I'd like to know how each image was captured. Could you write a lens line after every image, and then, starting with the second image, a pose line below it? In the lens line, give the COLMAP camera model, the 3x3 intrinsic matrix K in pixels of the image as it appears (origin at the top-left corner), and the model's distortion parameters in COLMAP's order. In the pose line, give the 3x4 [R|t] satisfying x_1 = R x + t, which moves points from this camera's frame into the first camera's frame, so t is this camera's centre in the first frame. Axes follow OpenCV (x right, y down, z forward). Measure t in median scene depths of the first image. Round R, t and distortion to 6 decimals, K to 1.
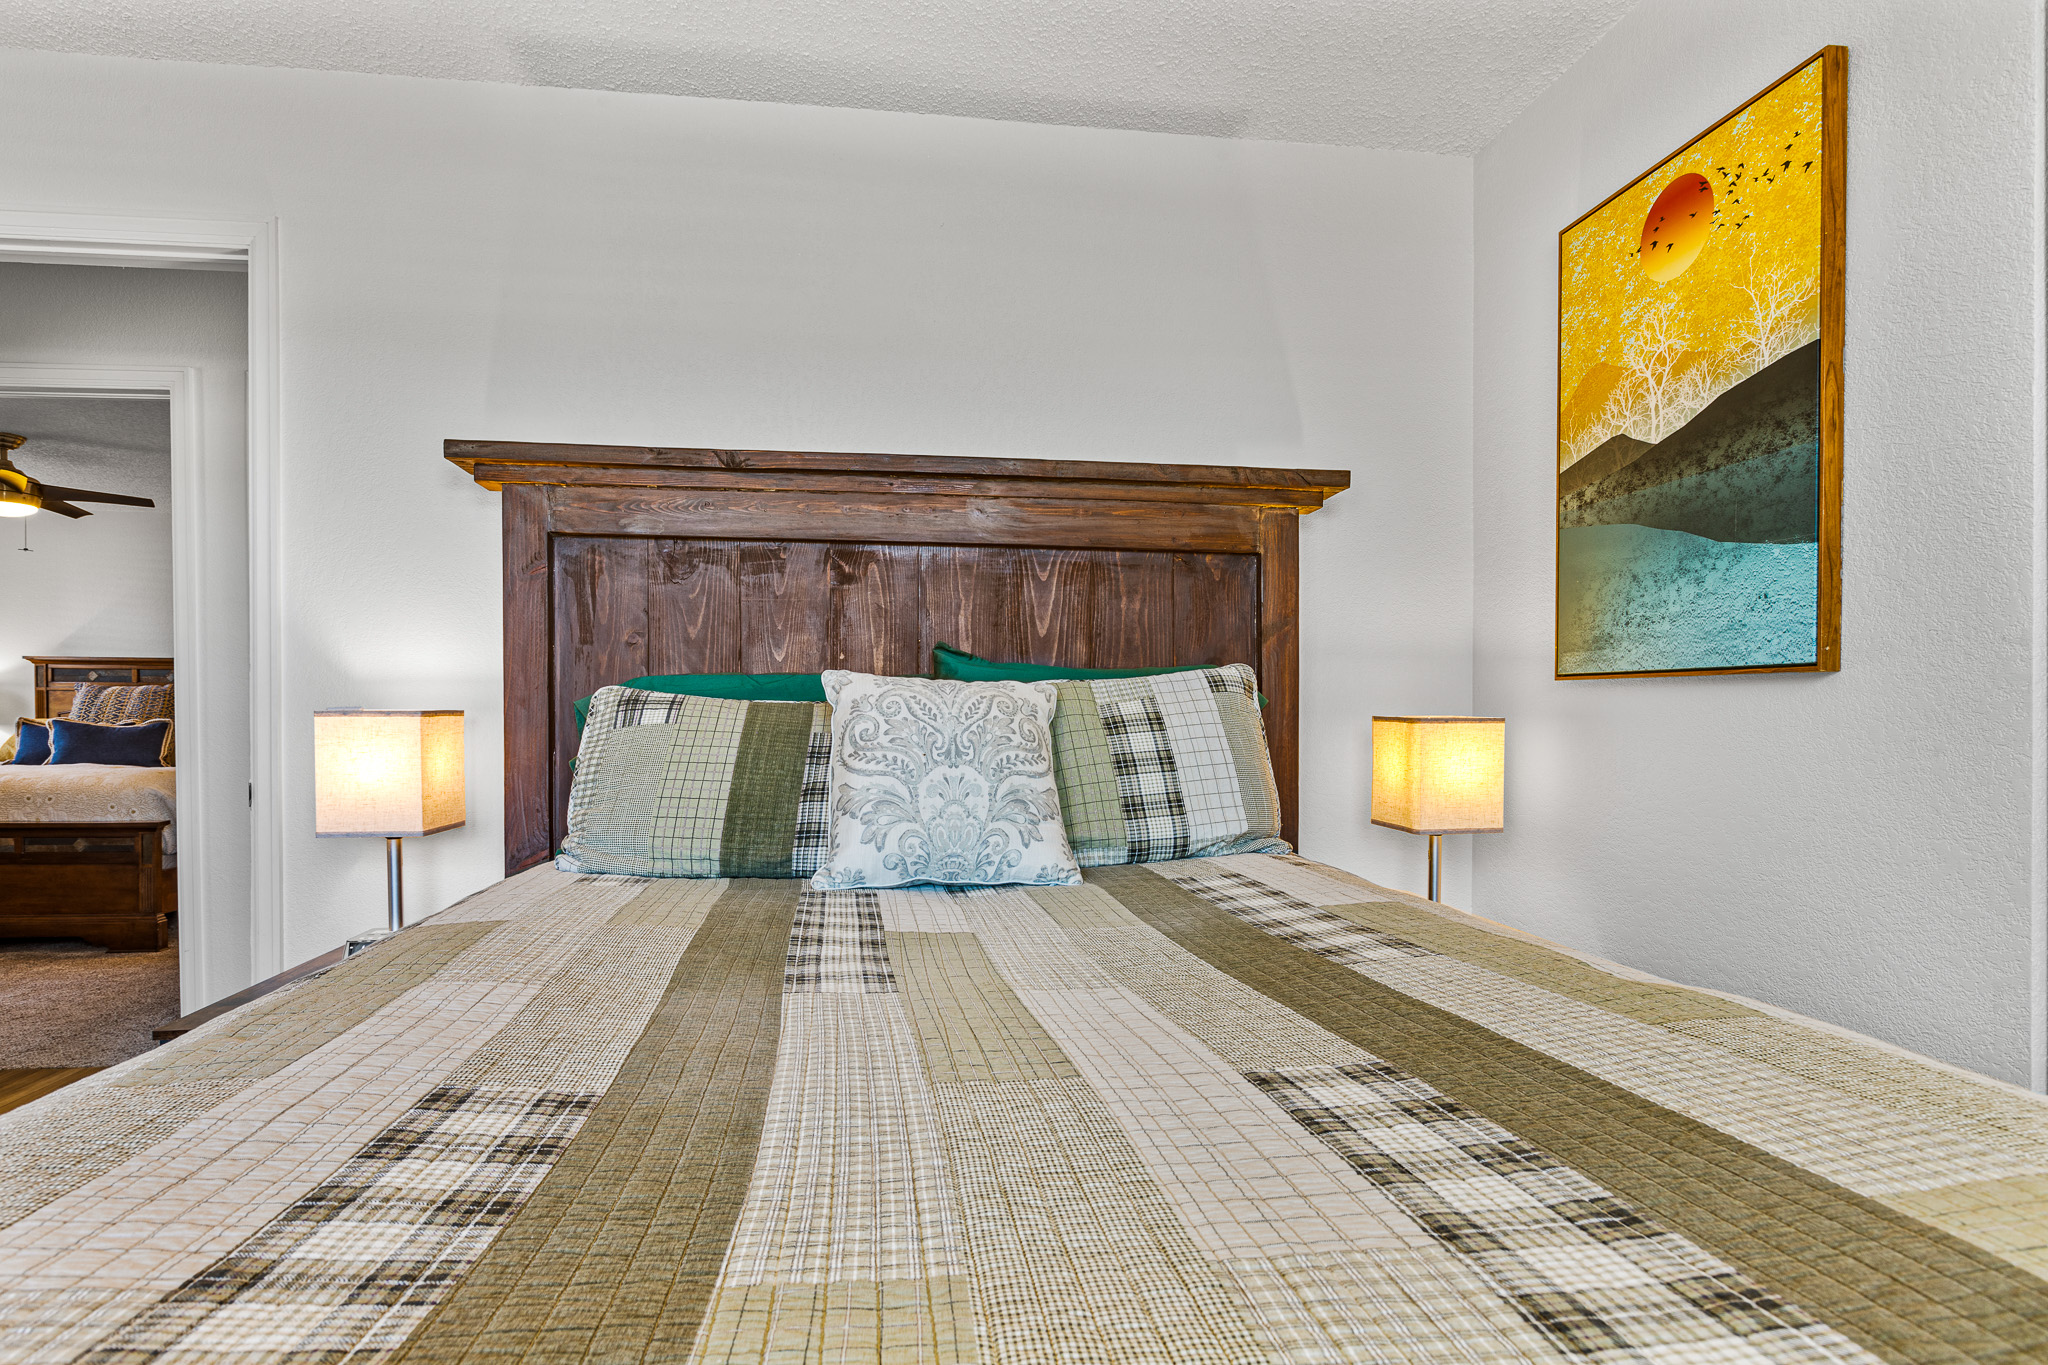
lens RADIAL K [[1018.6, 0, 974.5], [0, 1018.6, 737.2], [0, 0, 1]] dist [0.001904, -0.000133]
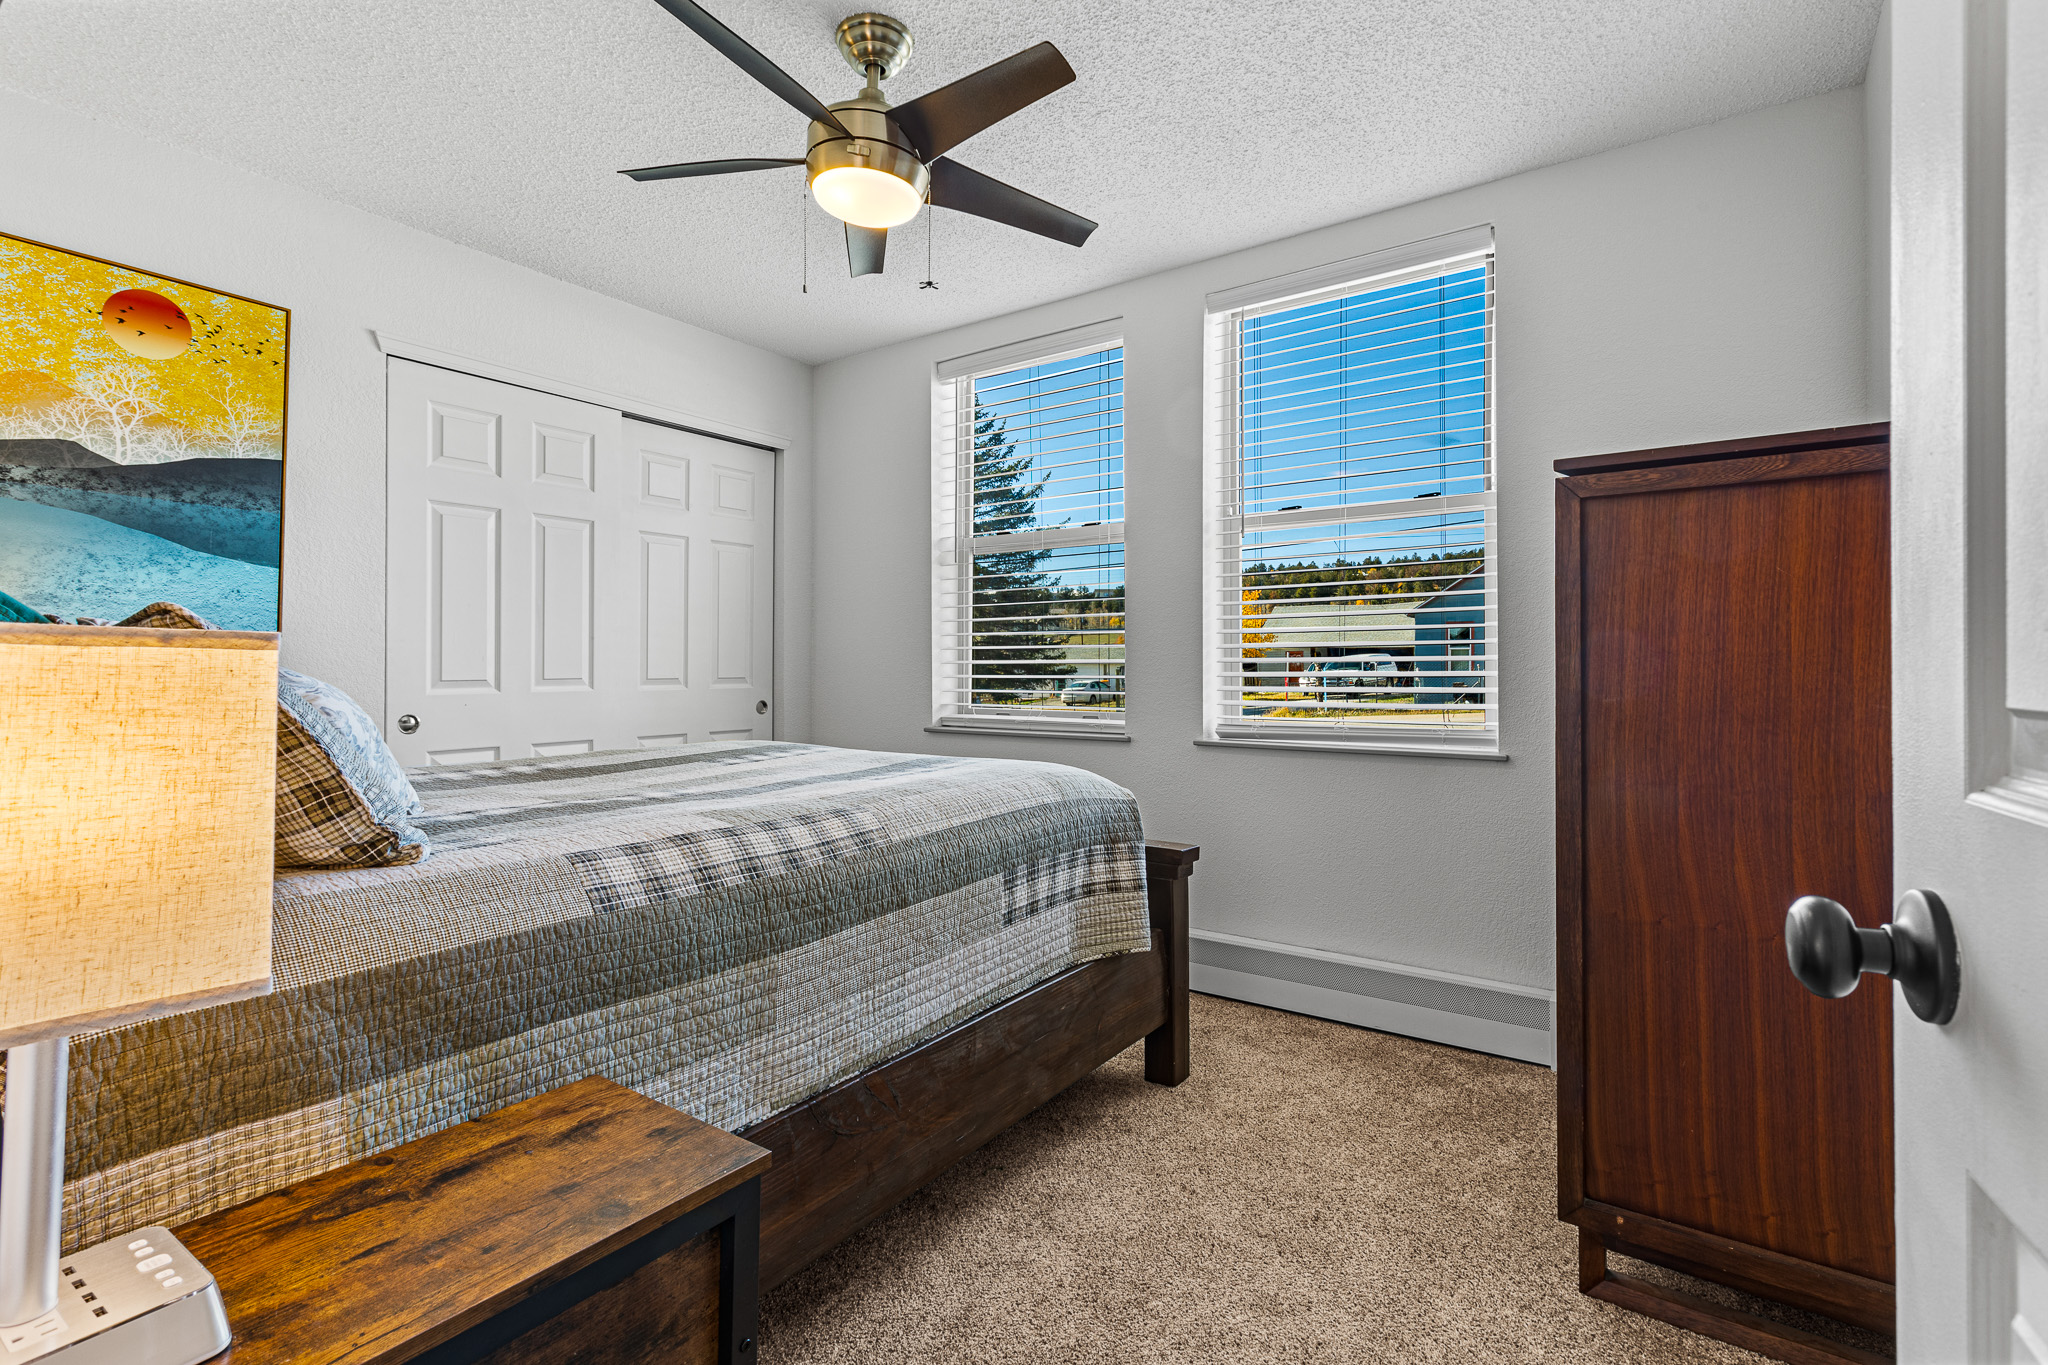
lens RADIAL K [[928.9, 0, 1016.2], [0, 928.9, 662.8], [0, 0, 1]] dist [-0.000307, -0.000470]
pose [[-0.731479, 0.000569, 0.681864, -1.111258], [0.007433, 0.999947, 0.007139, -0.018619], [-0.681824, 0.010291, -0.731444, 1.126211]]
